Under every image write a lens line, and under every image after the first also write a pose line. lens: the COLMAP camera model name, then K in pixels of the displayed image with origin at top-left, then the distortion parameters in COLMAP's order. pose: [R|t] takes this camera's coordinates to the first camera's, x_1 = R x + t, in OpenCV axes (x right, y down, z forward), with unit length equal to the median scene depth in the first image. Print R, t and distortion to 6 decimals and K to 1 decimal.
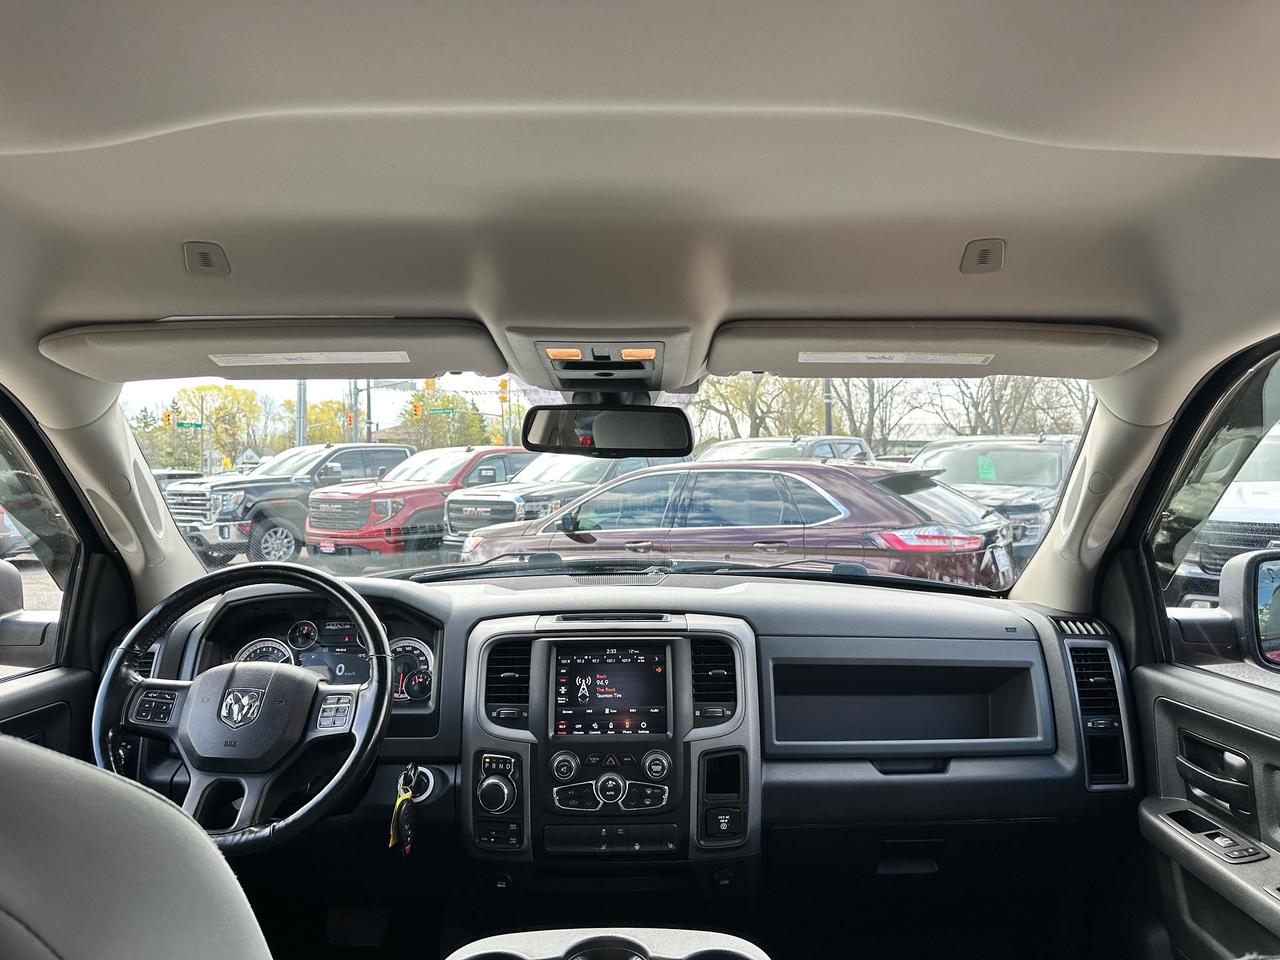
lens RADIAL K [[898.8, 0, 644.3], [0, 898.8, 432.2], [0, 0, 1]] dist [0.027749, -0.036582]
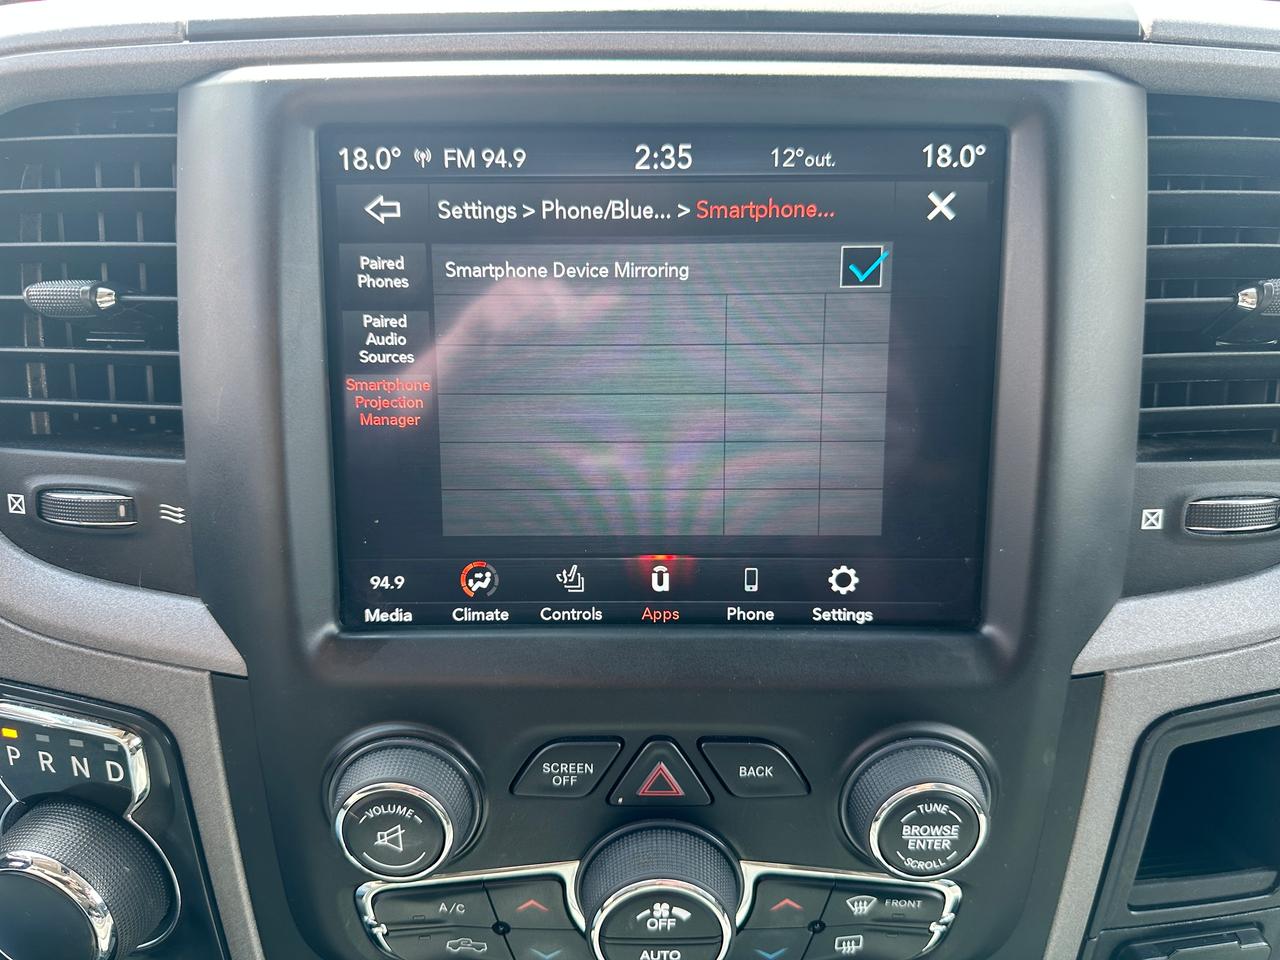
lens RADIAL K [[898.8, 0, 639.0], [0, 898.8, 480.8], [0, 0, 1]] dist [0.027749, -0.036582]
pose [[0.999853, 0.012309, -0.011917, -0.039411], [-0.005384, 0.886106, 0.463451, 0.225845], [0.016265, -0.463319, 0.886042, 0.851174]]
